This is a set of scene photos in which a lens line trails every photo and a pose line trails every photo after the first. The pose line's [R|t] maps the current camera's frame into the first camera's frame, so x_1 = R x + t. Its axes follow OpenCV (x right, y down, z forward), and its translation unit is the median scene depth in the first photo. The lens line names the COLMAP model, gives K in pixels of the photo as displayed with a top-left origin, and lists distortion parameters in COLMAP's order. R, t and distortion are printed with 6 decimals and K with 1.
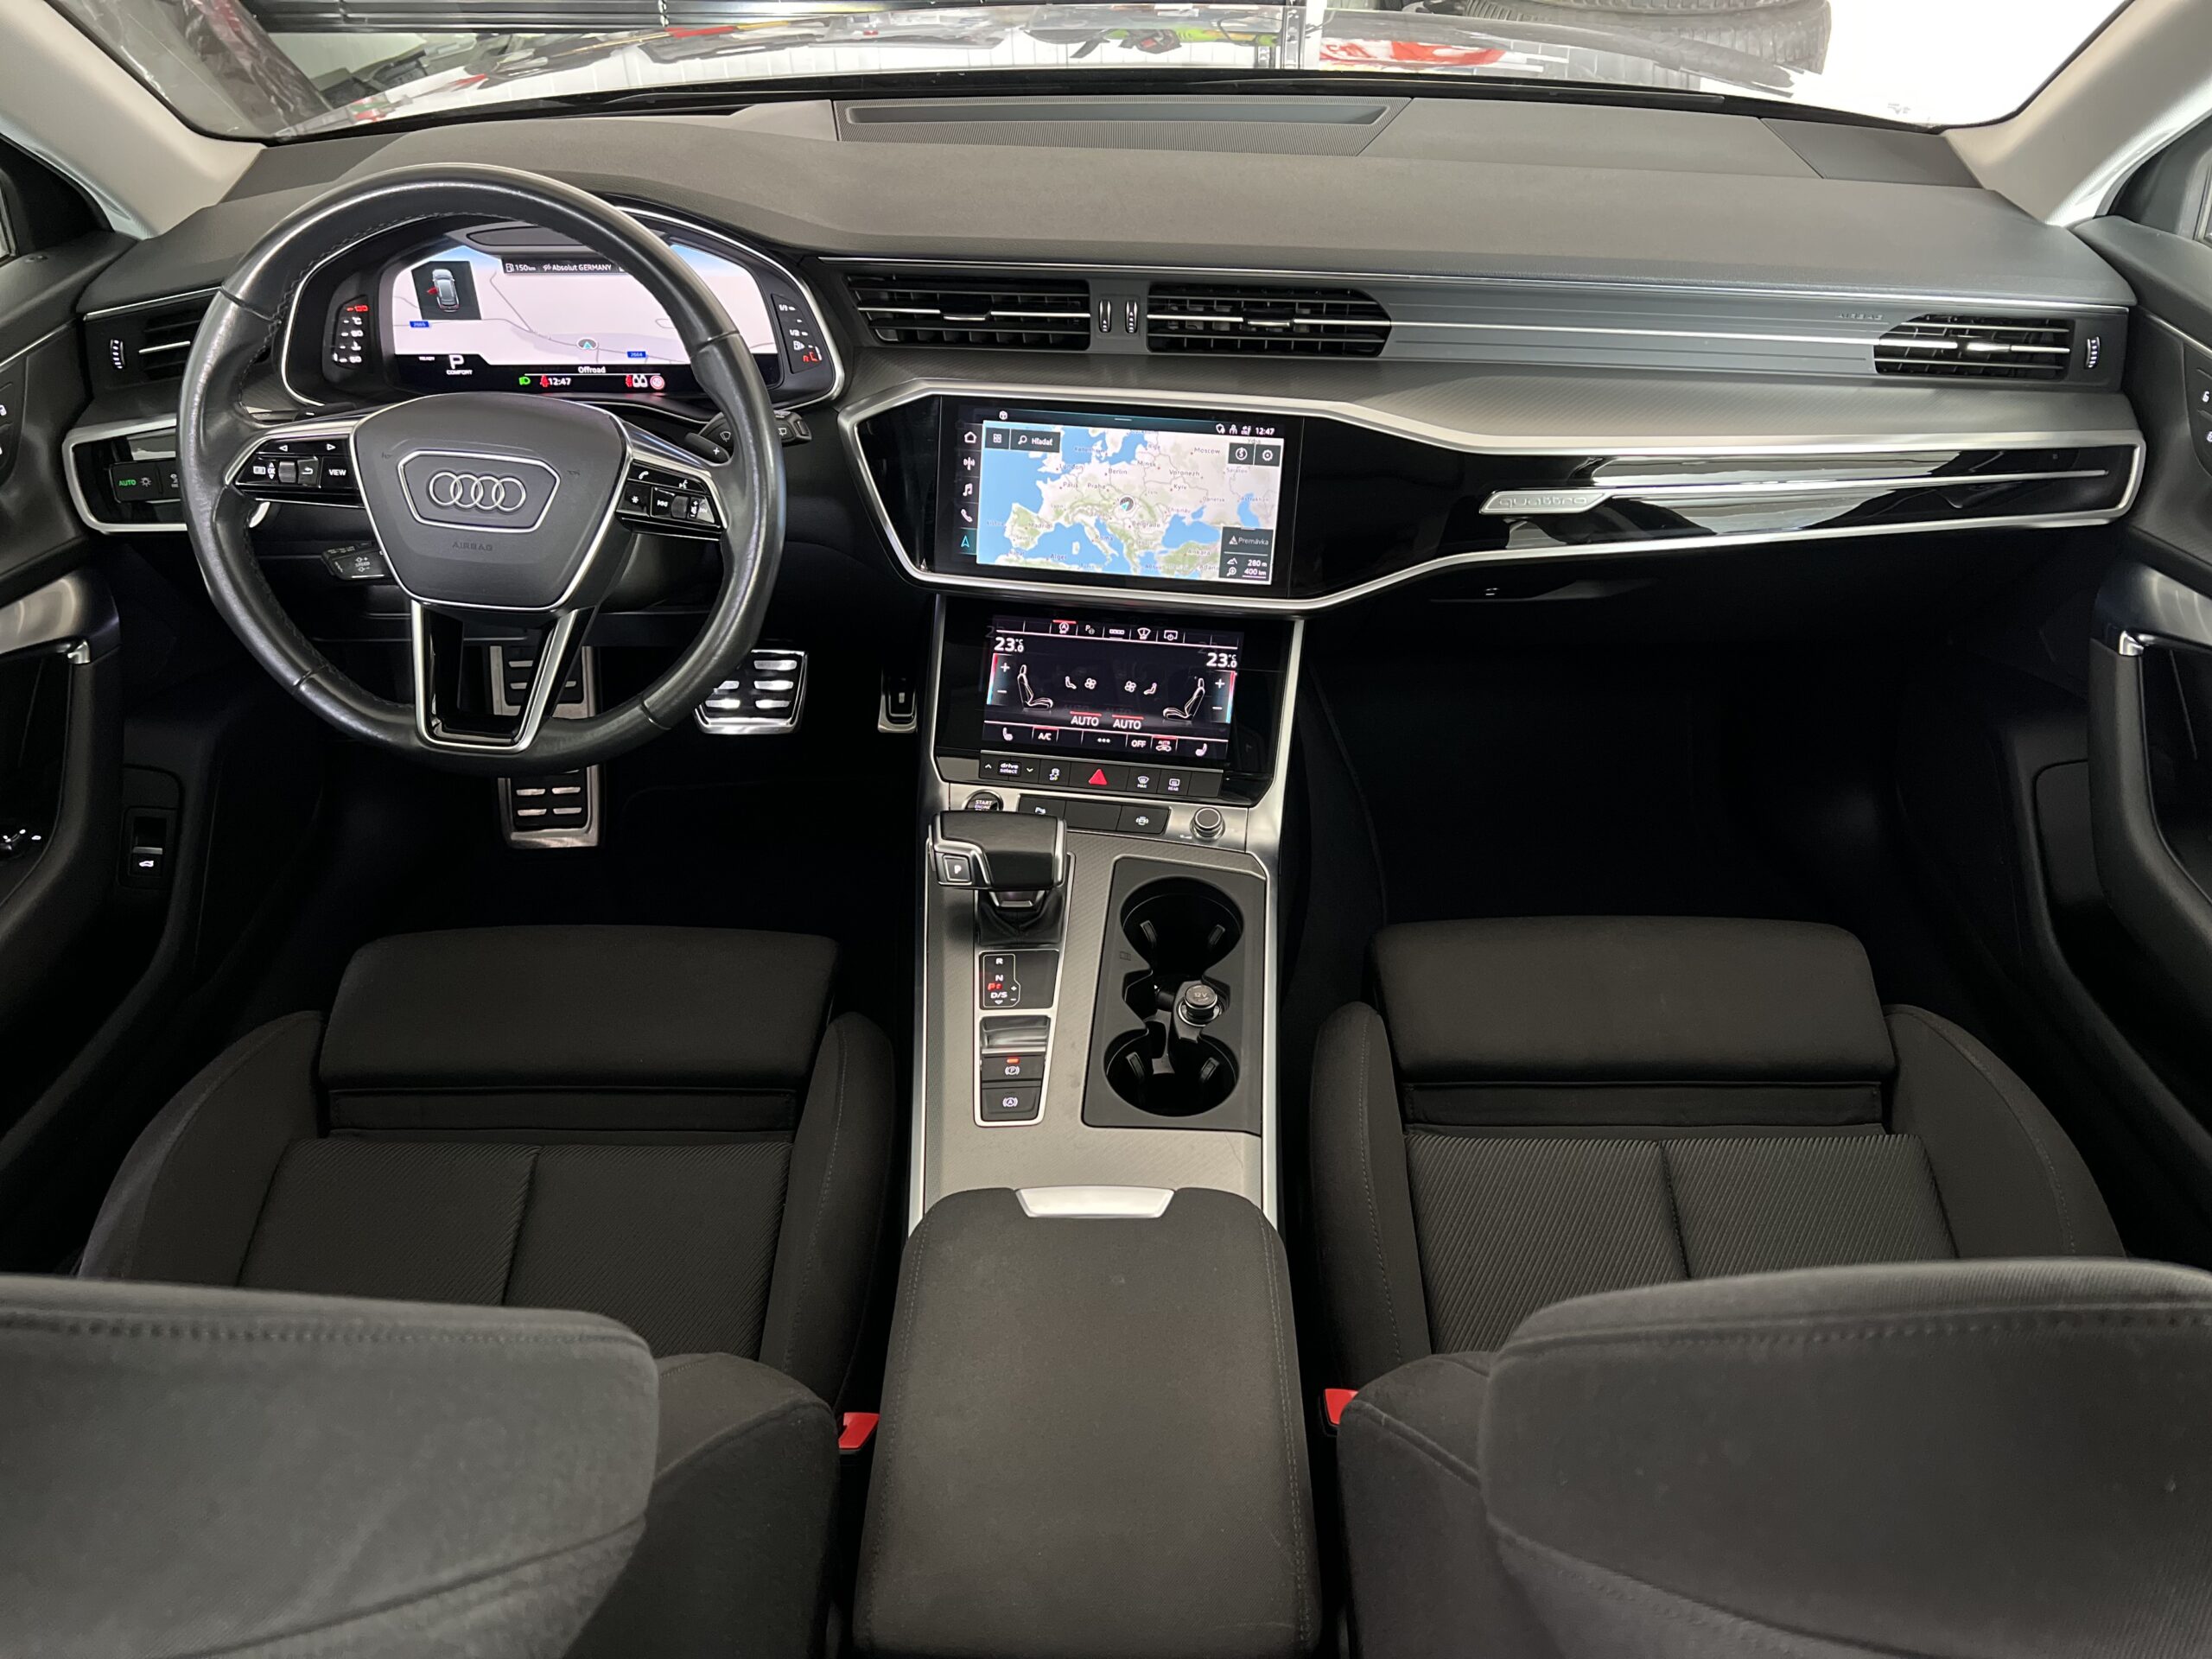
lens RADIAL K [[1601.5, 0, 1107.5], [0, 1601.5, 862.9], [0, 0, 1]] dist [0.081831, -0.143706]
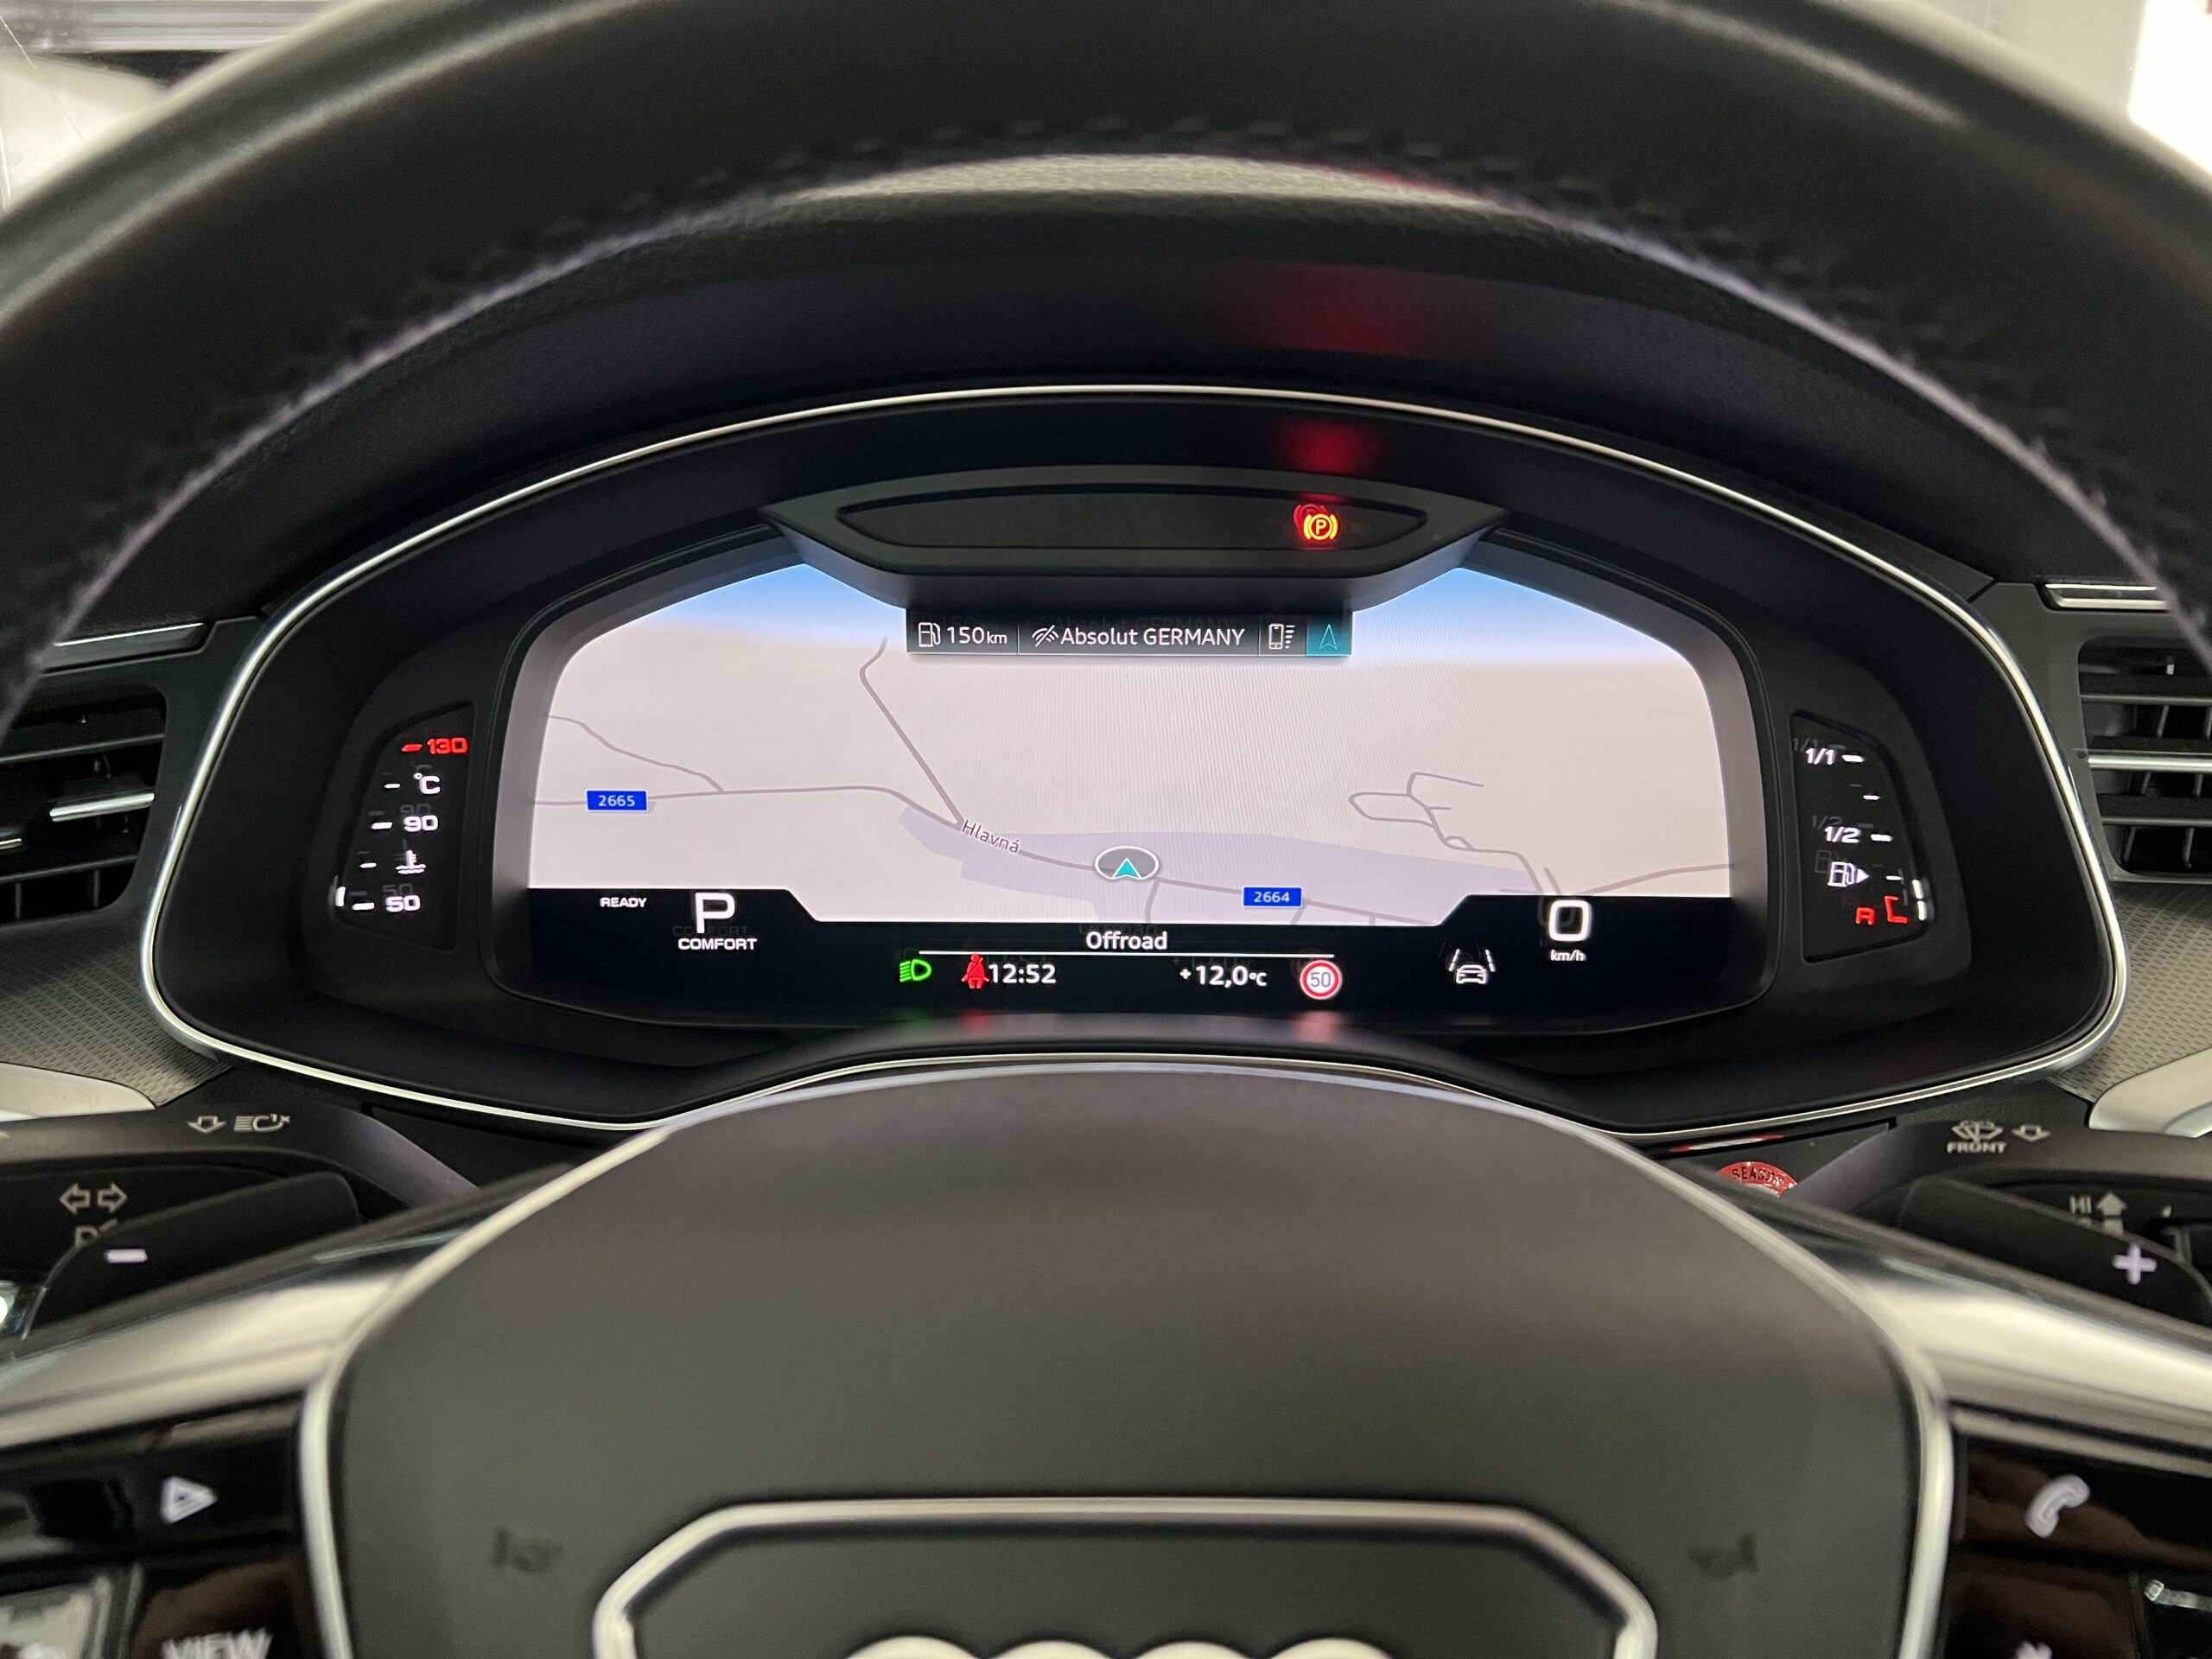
lens RADIAL K [[1728.1, 0, 1110.0], [0, 1728.1, 835.6], [0, 0, 1]] dist [0.060971, -0.187276]
pose [[0.999857, 0.012326, -0.011608, -0.333318], [-0.015481, 0.943156, -0.331989, -0.219967], [0.006856, 0.332121, 0.943212, 0.699842]]
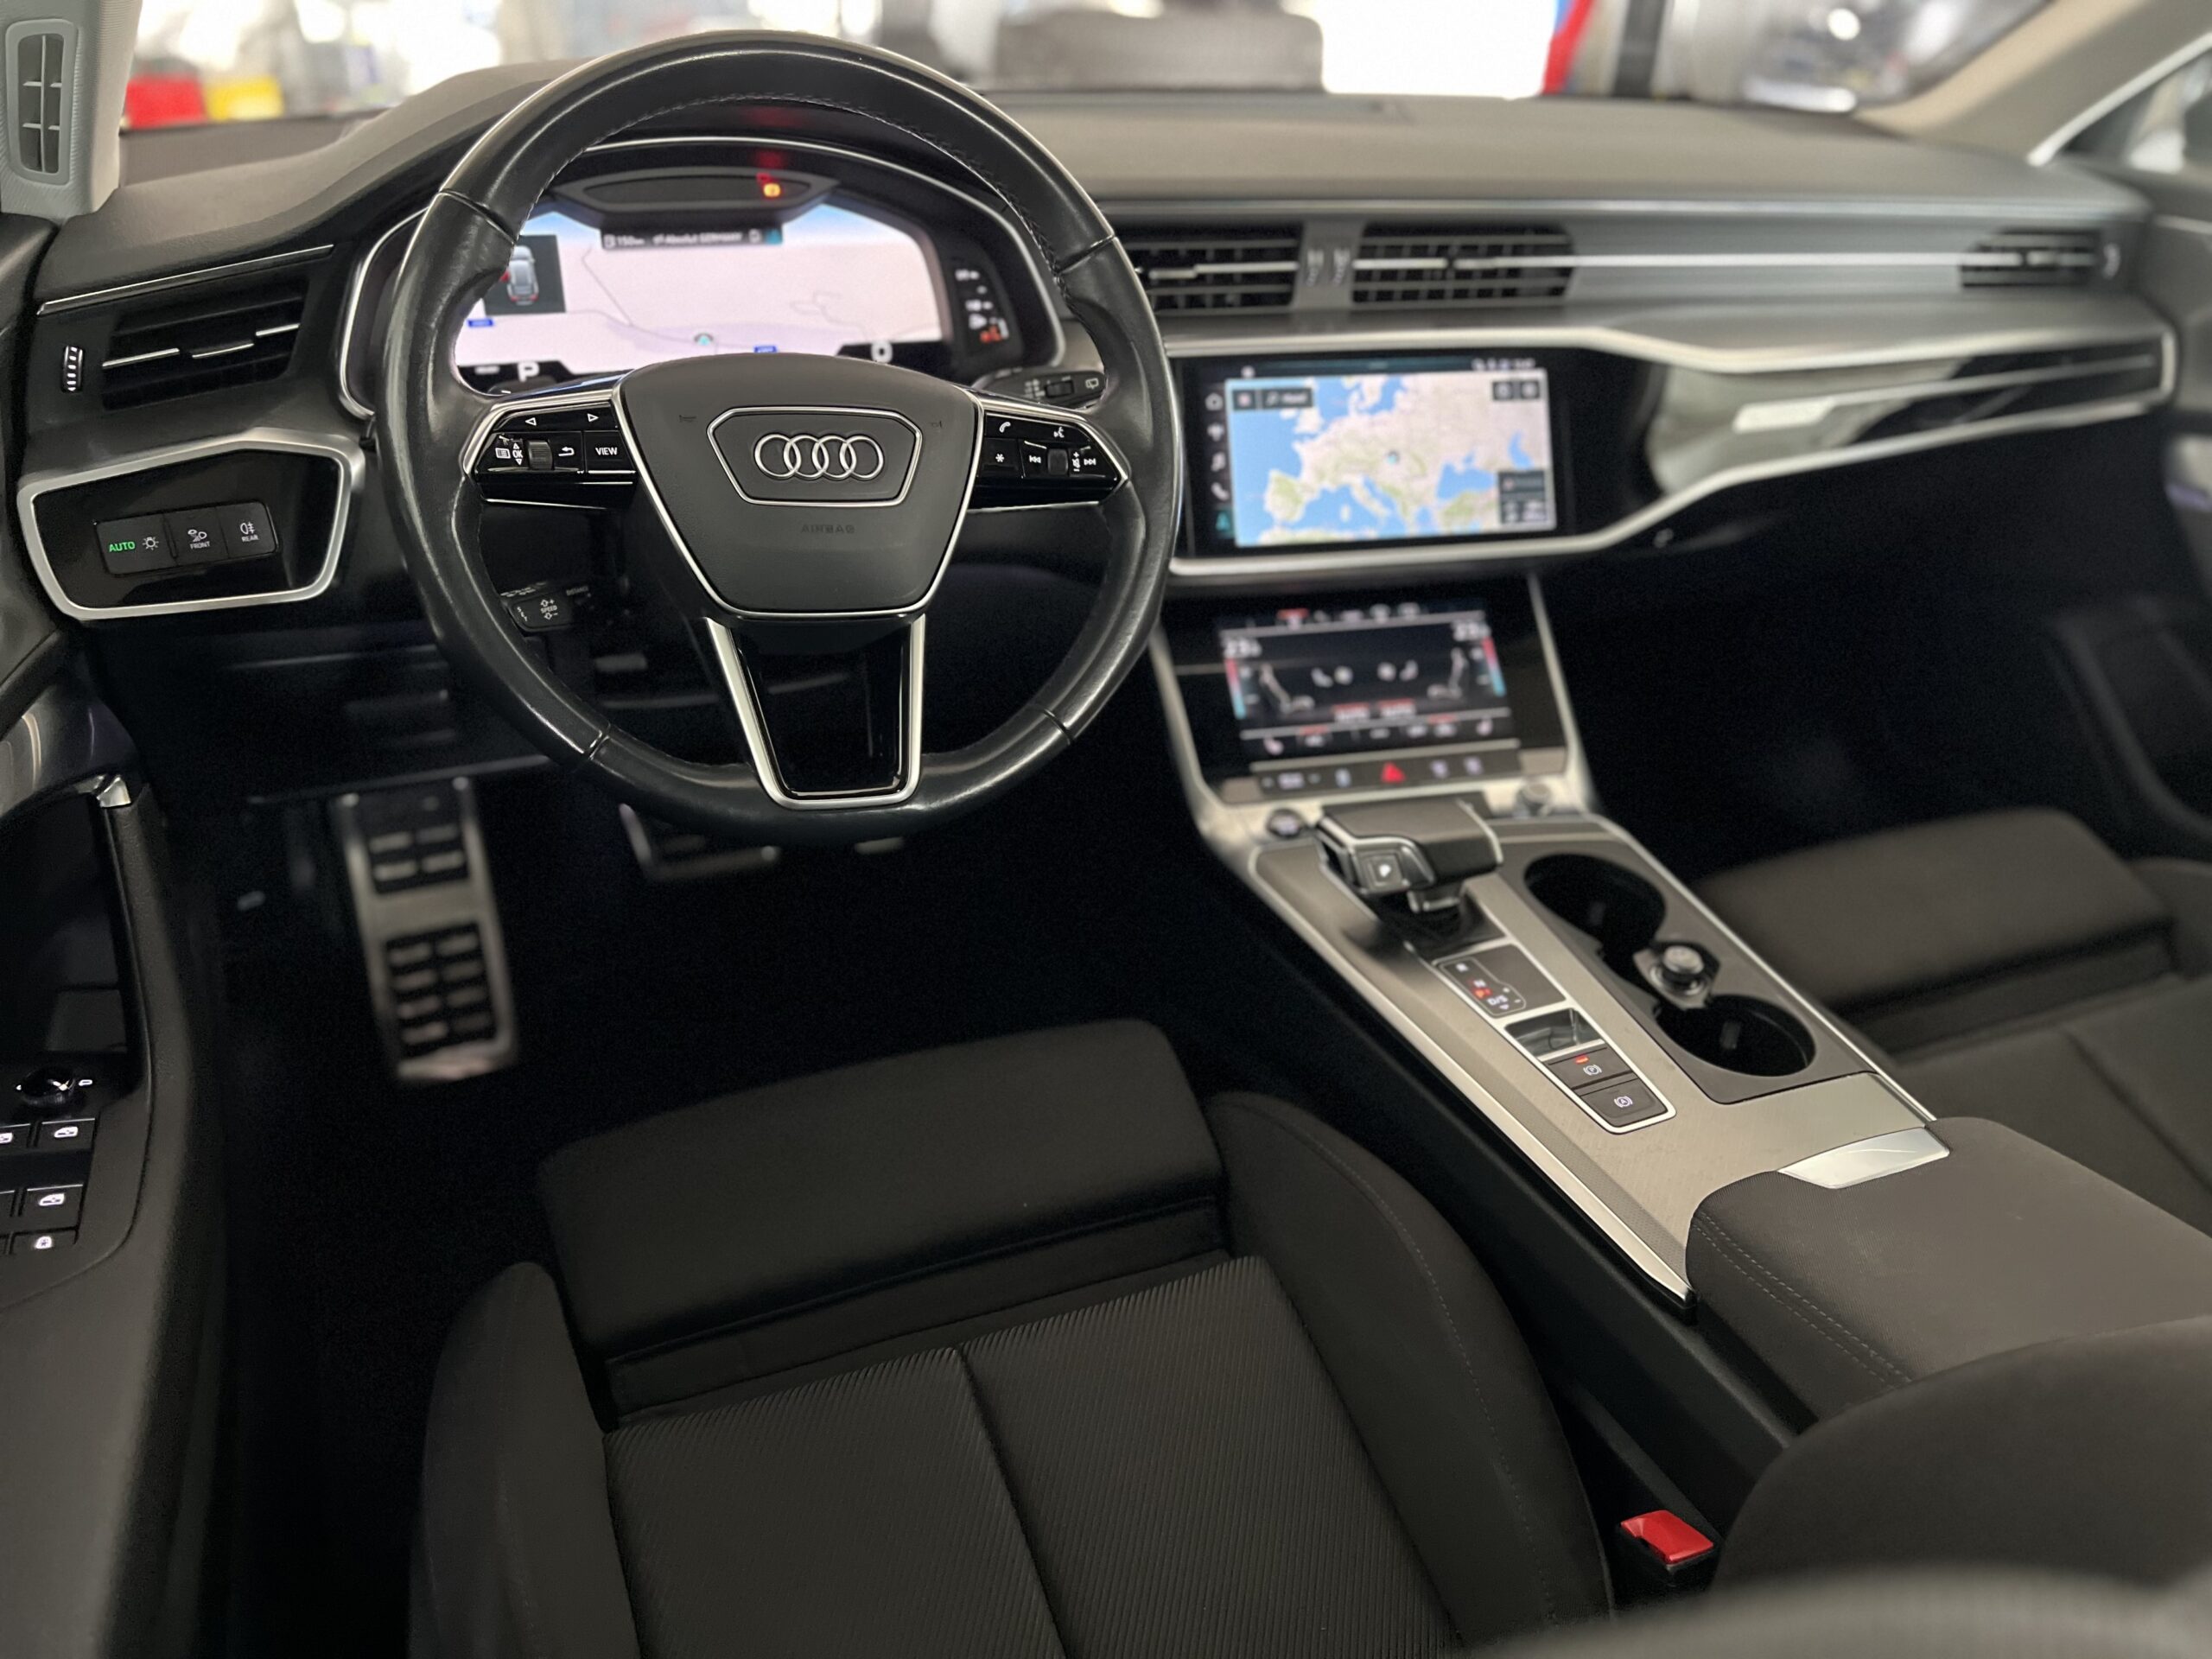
lens RADIAL K [[1601.5, 0, 1107.5], [0, 1601.5, 862.9], [0, 0, 1]] dist [0.081831, -0.143706]
pose [[0.918875, -0.168828, 0.356603, -0.482841], [0.211709, 0.973668, -0.084554, 0.037061], [-0.332938, 0.153191, 0.930422, 0.251226]]
